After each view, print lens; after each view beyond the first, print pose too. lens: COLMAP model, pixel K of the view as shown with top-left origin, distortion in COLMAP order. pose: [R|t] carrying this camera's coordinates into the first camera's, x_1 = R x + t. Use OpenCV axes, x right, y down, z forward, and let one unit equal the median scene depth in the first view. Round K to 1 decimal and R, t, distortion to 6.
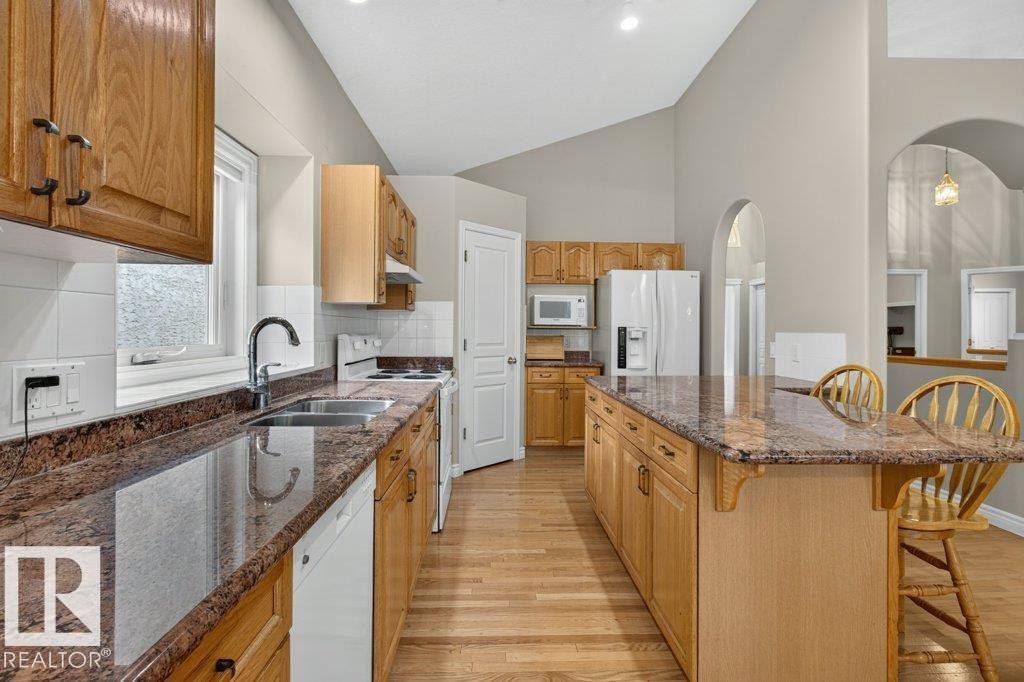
lens RADIAL K [[482.8, 0, 501.2], [0, 482.8, 329.3], [0, 0, 1]] dist [-0.001263, 0.000873]
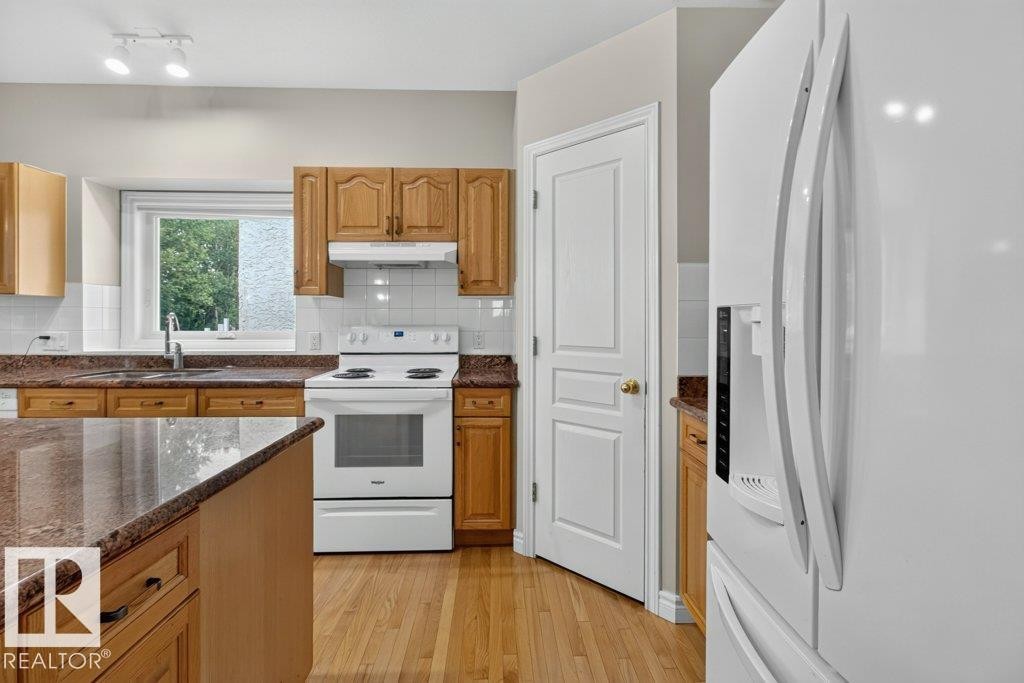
lens RADIAL K [[482.8, 0, 517.1], [0, 482.8, 322.9], [0, 0, 1]] dist [-0.001263, 0.000873]
pose [[0.017366, -0.003257, -0.999844, 0.715358], [-0.000134, 0.999995, -0.003260, 0.007660], [0.999849, 0.000190, 0.017366, 1.304383]]
